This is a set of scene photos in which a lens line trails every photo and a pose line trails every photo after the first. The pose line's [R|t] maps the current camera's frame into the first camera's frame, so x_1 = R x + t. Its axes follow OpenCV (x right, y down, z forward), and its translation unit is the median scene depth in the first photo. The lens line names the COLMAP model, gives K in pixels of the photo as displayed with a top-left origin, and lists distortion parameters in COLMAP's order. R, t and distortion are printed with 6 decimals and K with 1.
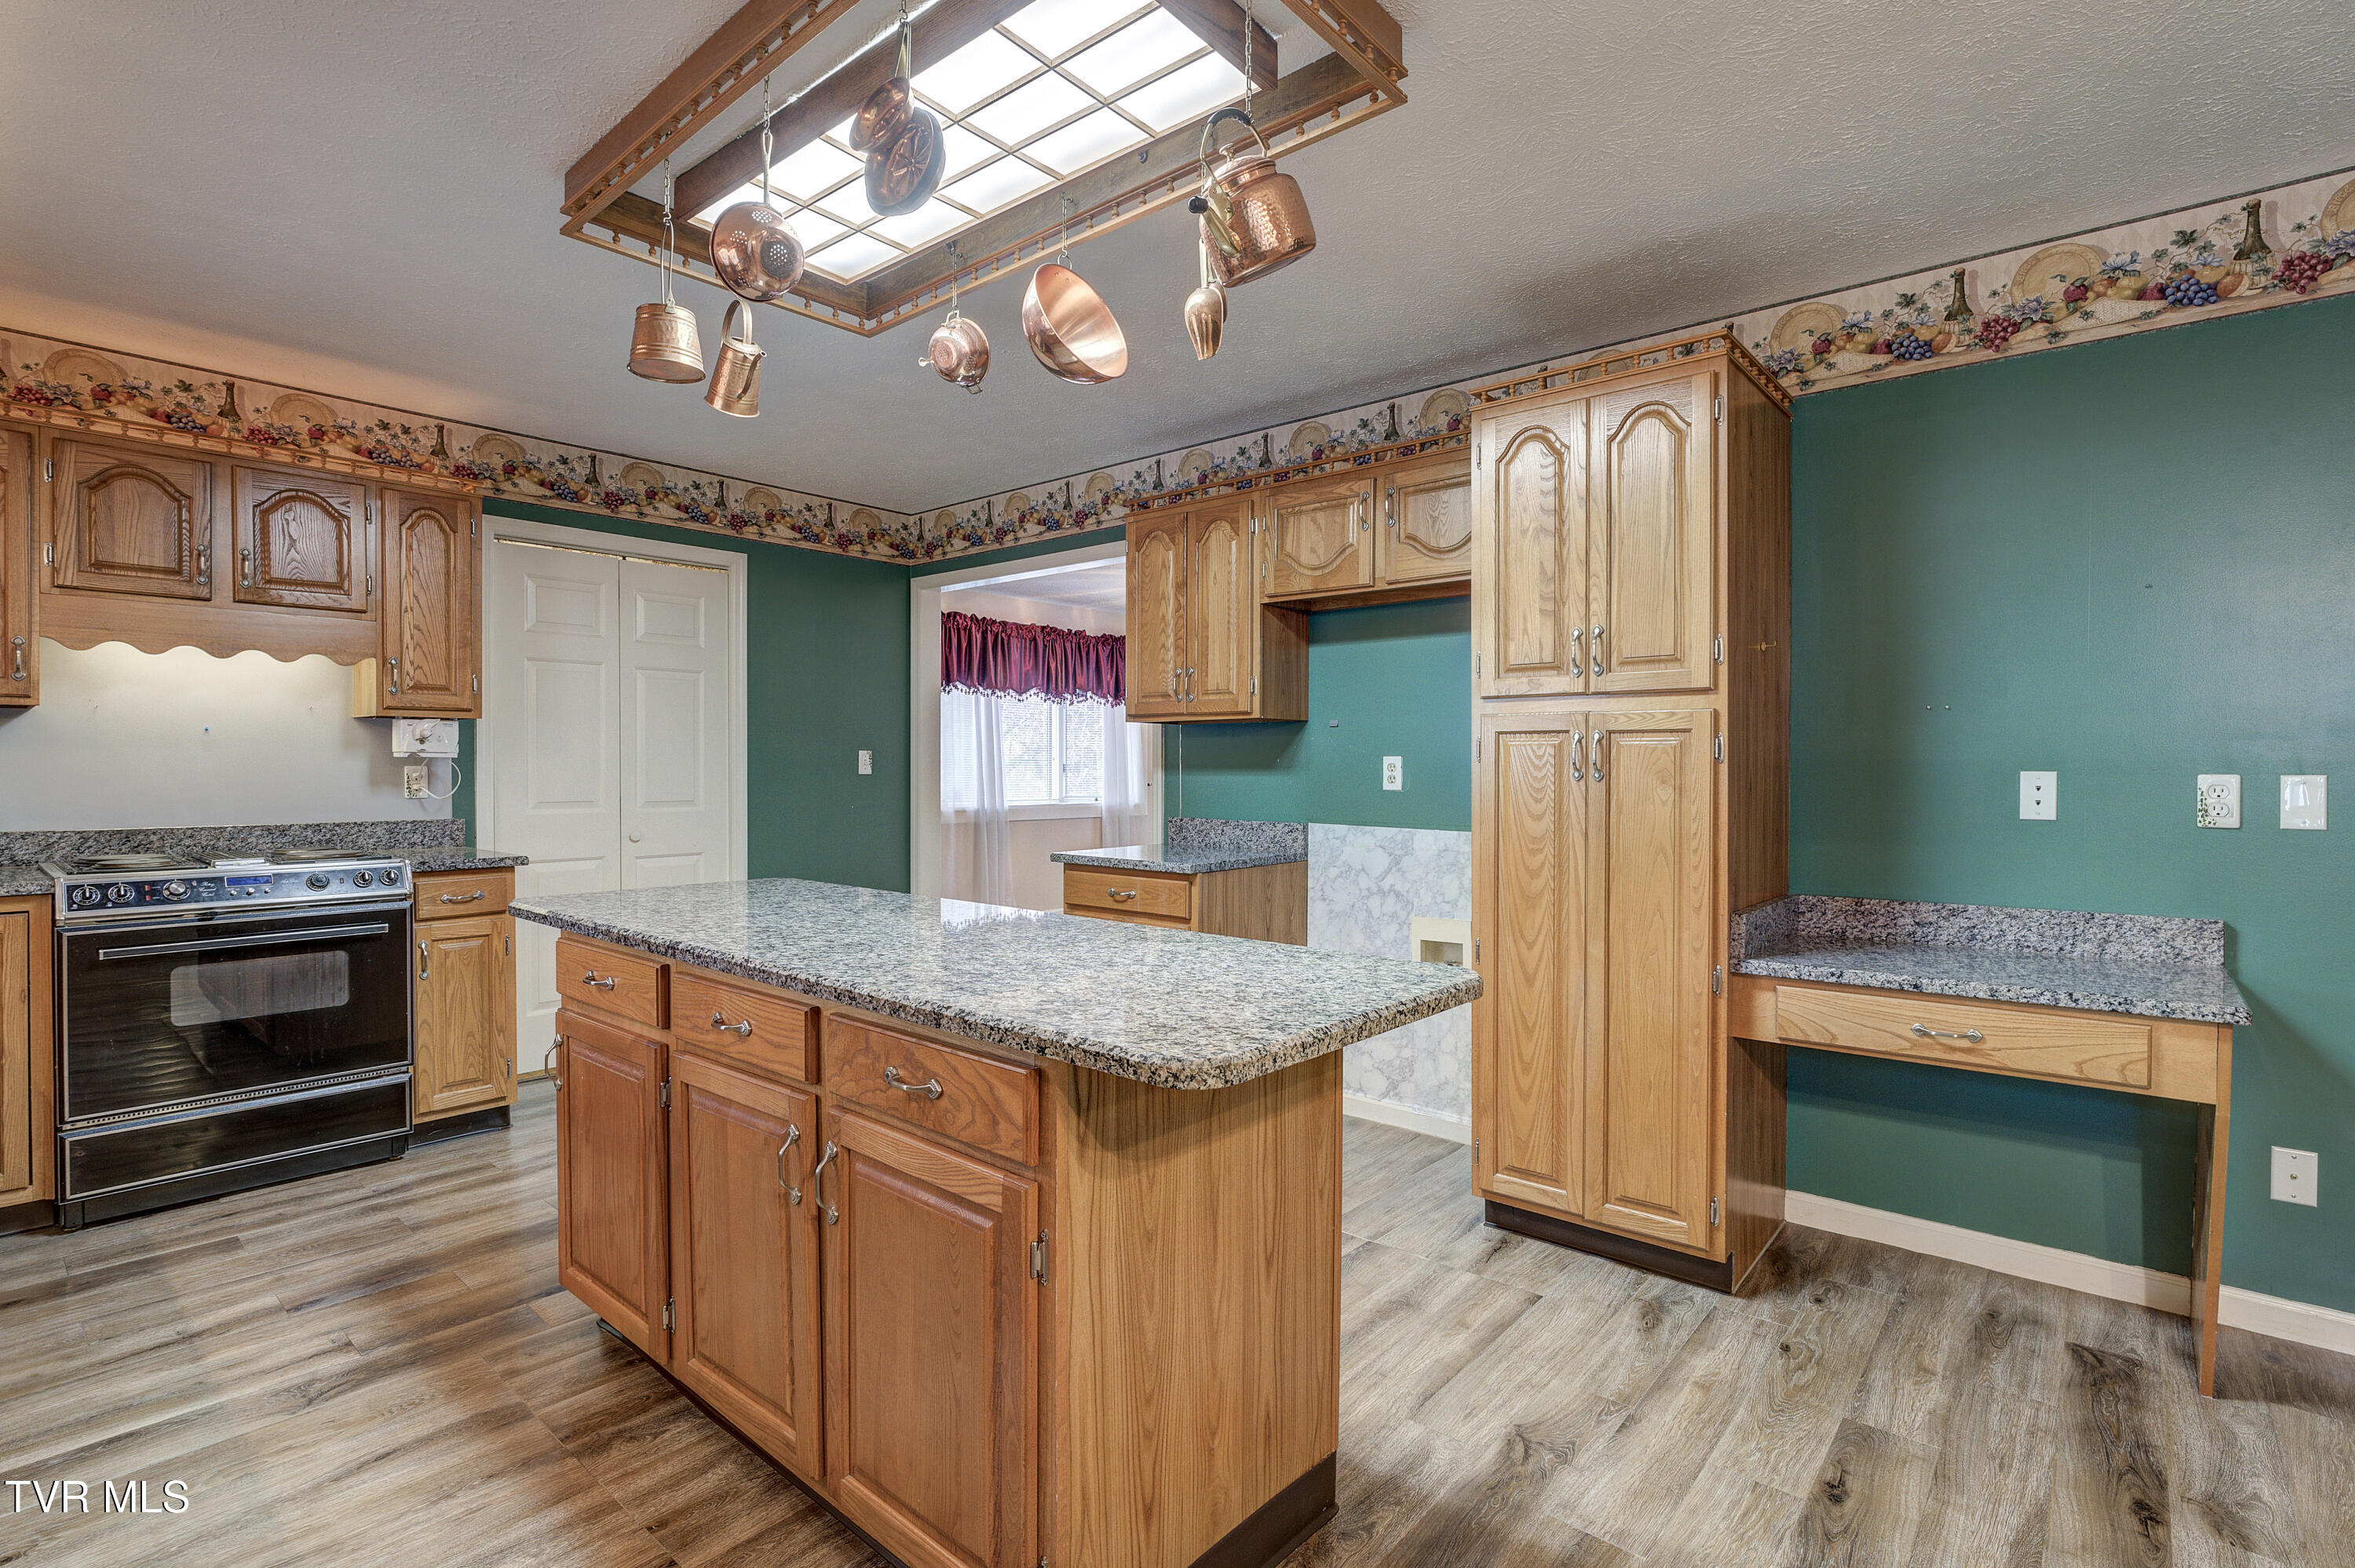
lens RADIAL K [[1082.4, 0, 1170.8], [0, 1082.4, 780.4], [0, 0, 1]] dist [-0.014432, 0.000937]
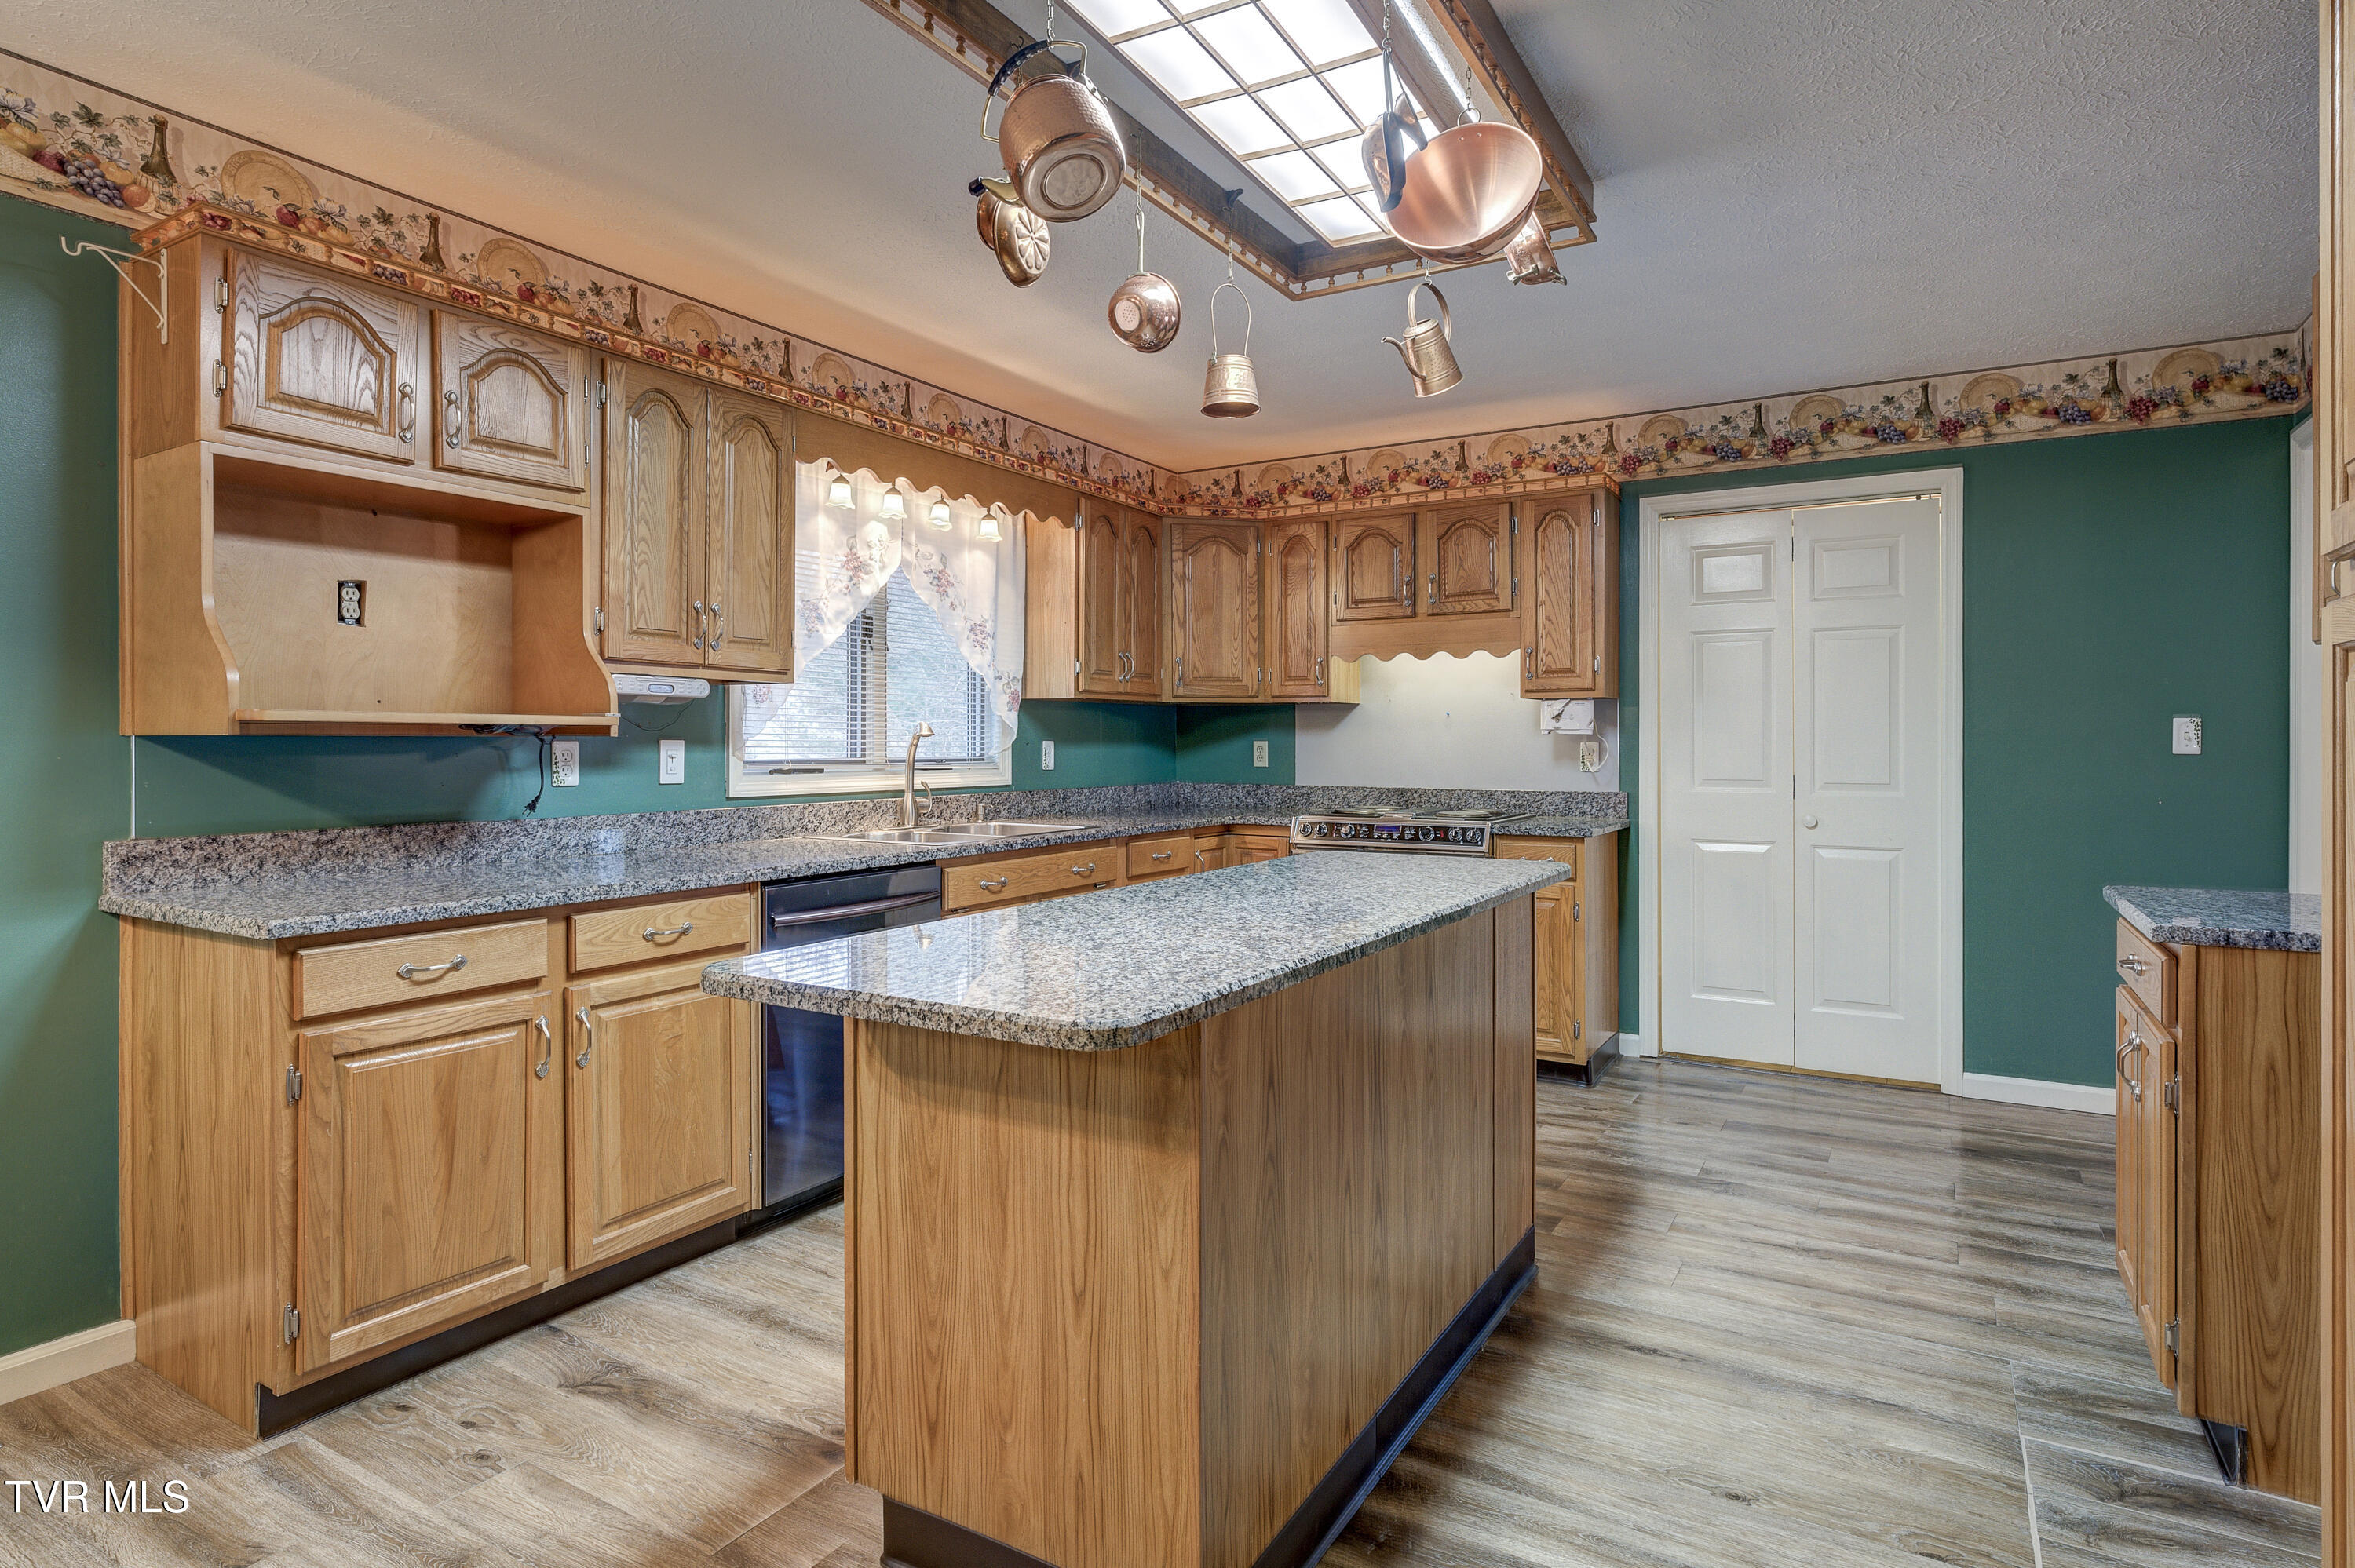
lens RADIAL K [[1246.4, 0, 1219.7], [0, 1246.4, 748.0], [0, 0, 1]] dist [-0.004587, -0.000671]
pose [[0.196149, 0.002015, -0.980572, 0.597649], [-0.012074, 0.999927, -0.000361, -0.002887], [0.980500, 0.011910, 0.196159, 0.489162]]
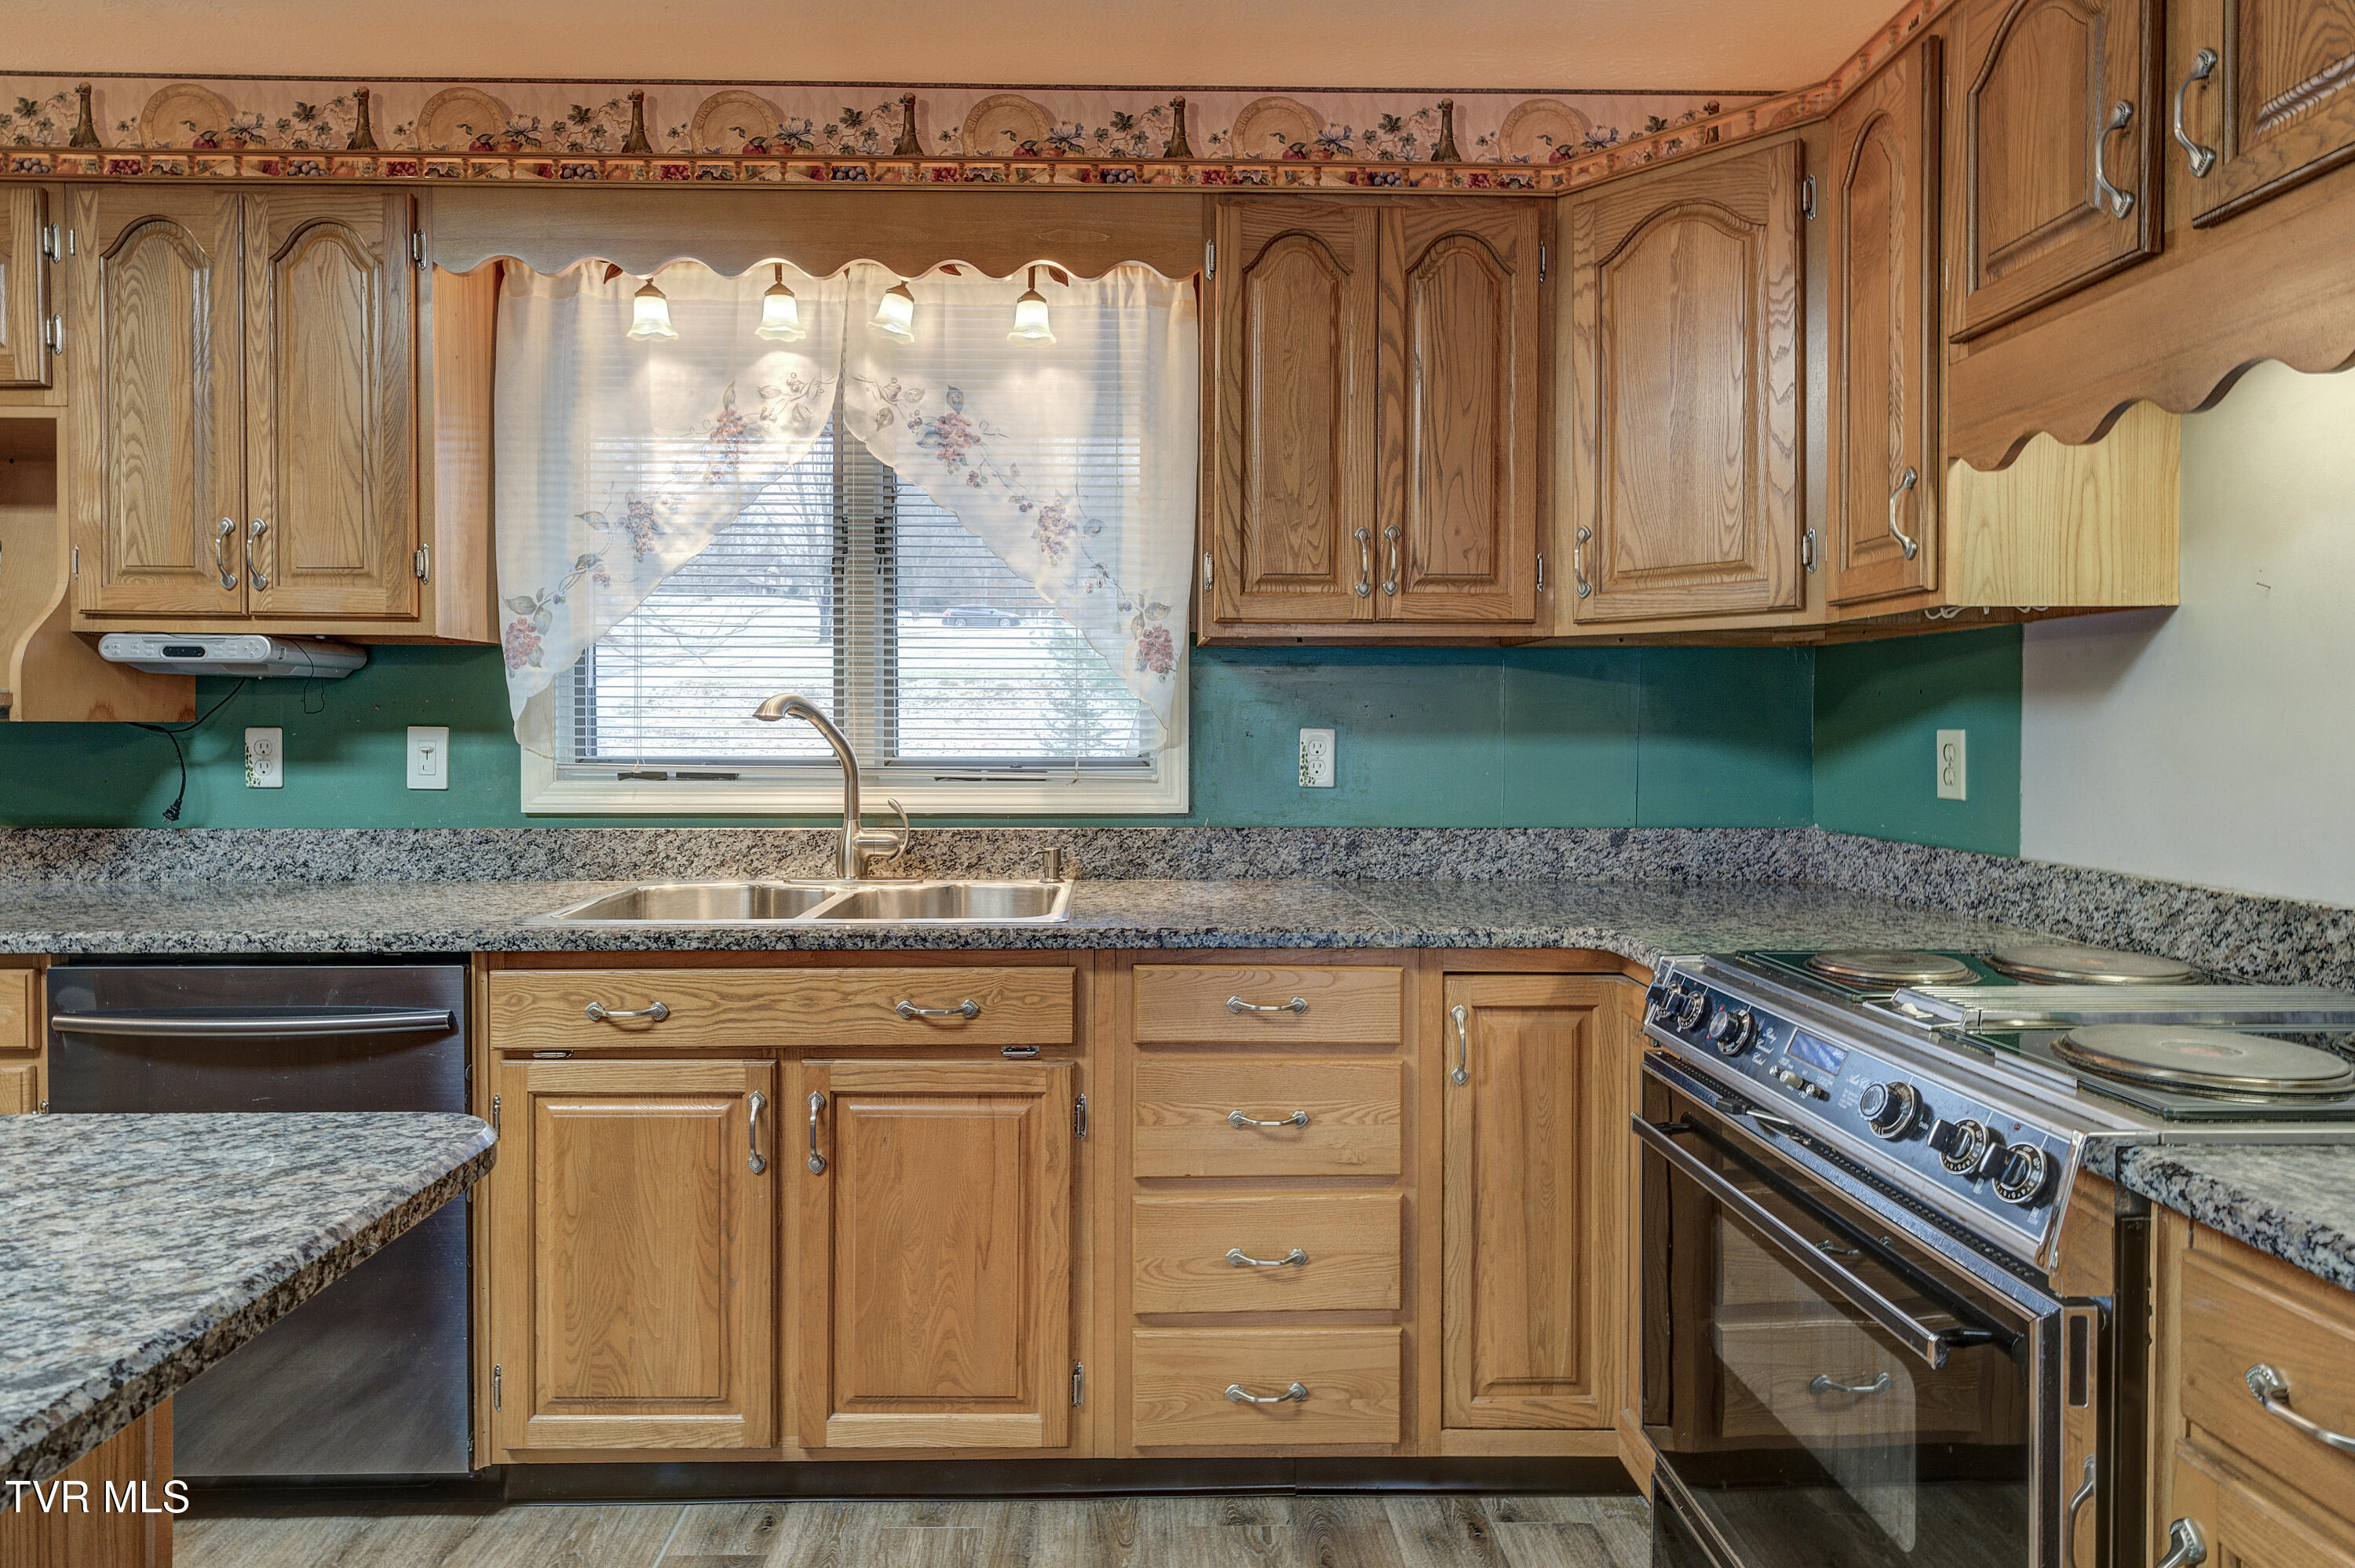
lens RADIAL K [[1357.2, 0, 1163.6], [0, 1357.2, 747.6], [0, 0, 1]] dist [0.002406, 0.000882]
pose [[-0.746099, 0.004448, -0.665820, -0.389950], [-0.012522, 0.999707, 0.020710, -0.014935], [0.665717, 0.023789, -0.745825, 1.179240]]
